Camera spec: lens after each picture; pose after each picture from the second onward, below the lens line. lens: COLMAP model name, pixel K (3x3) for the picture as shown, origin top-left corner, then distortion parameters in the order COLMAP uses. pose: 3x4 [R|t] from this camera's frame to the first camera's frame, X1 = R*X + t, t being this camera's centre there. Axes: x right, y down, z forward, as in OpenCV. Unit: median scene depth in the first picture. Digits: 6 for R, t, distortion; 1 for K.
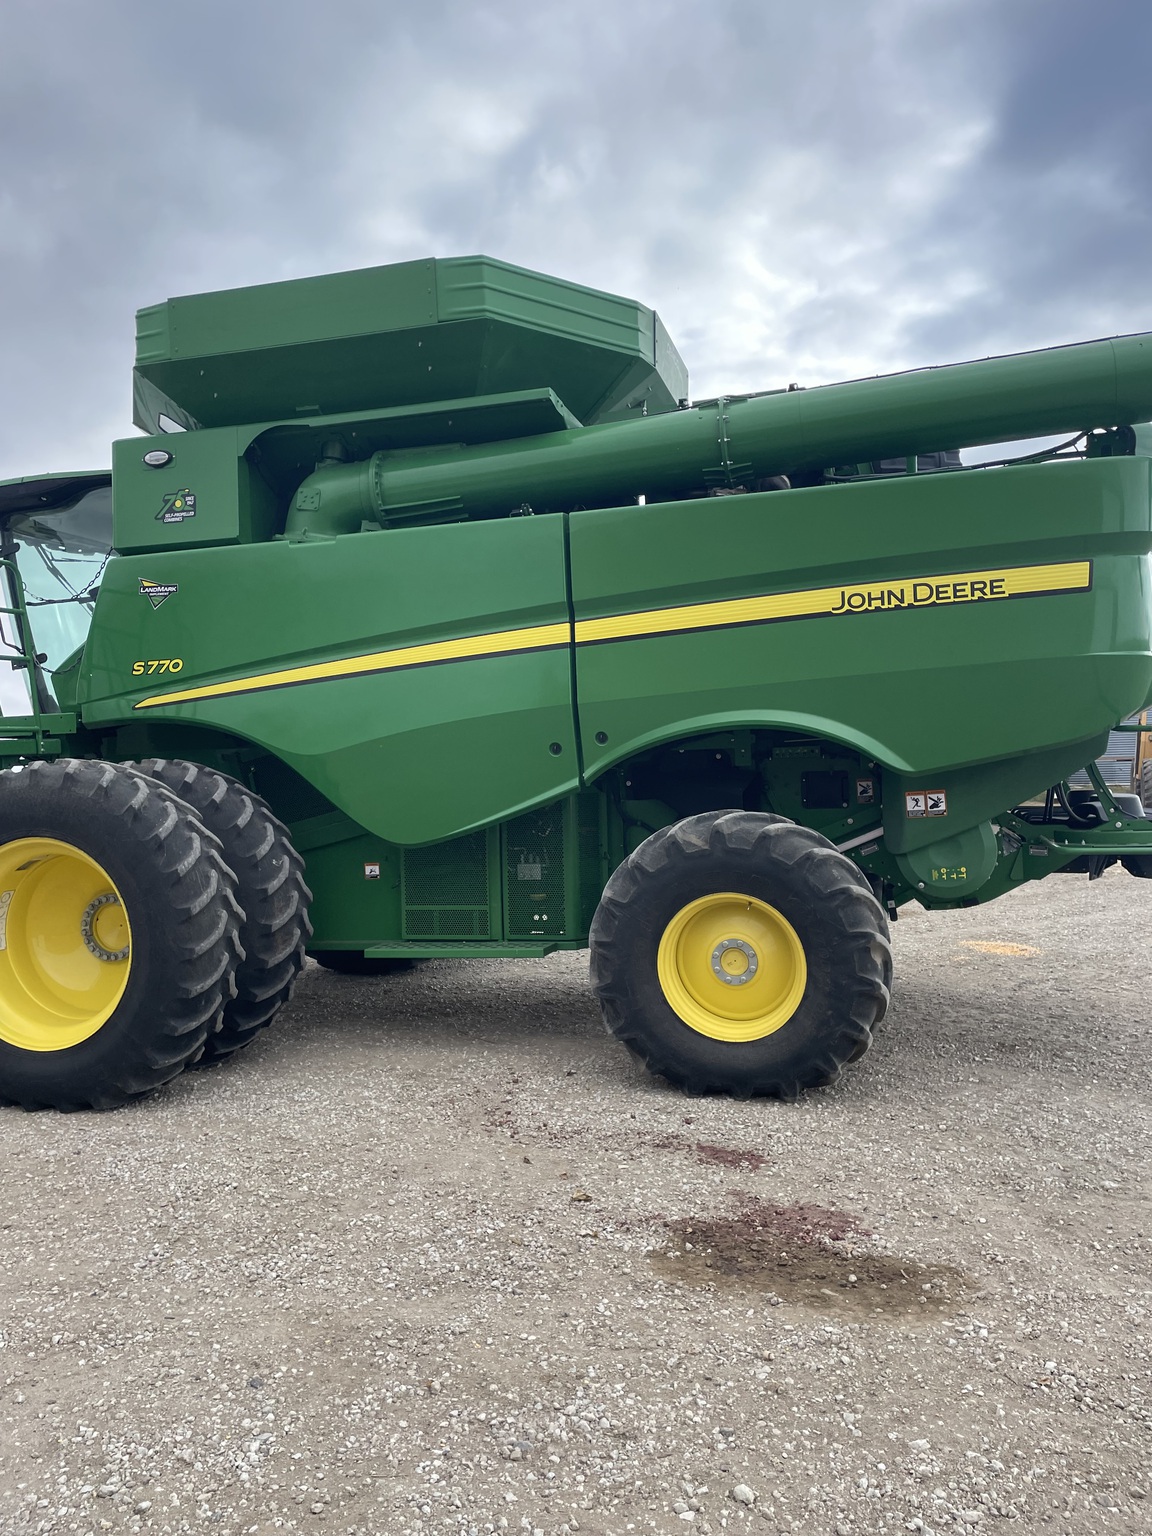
lens RADIAL K [[1232.7, 0, 580.5], [0, 1232.7, 787.8], [0, 0, 1]] dist [0.026055, 0.000037]
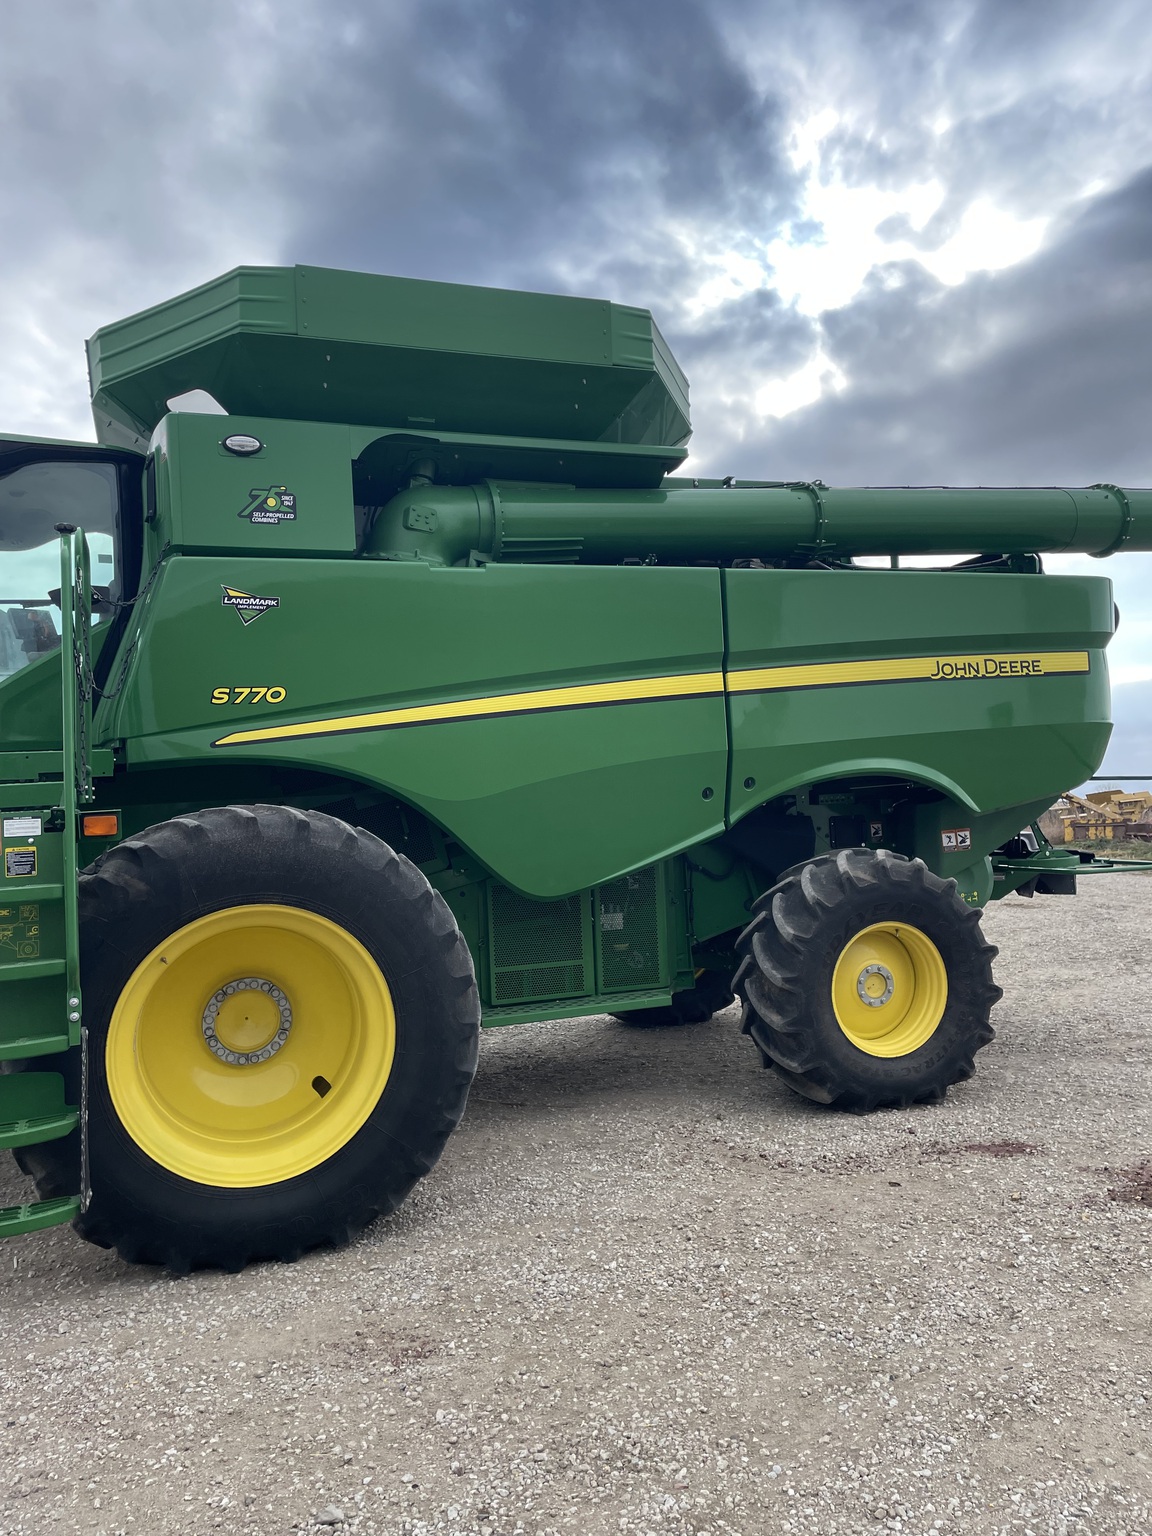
lens RADIAL K [[1174.7, 0, 606.9], [0, 1174.7, 765.8], [0, 0, 1]] dist [0.004494, 0.000587]
pose [[0.807004, 0.017576, 0.590285, -0.658897], [0.030256, 0.997014, -0.071050, 0.011510], [-0.589771, 0.075197, 0.804062, 0.264155]]
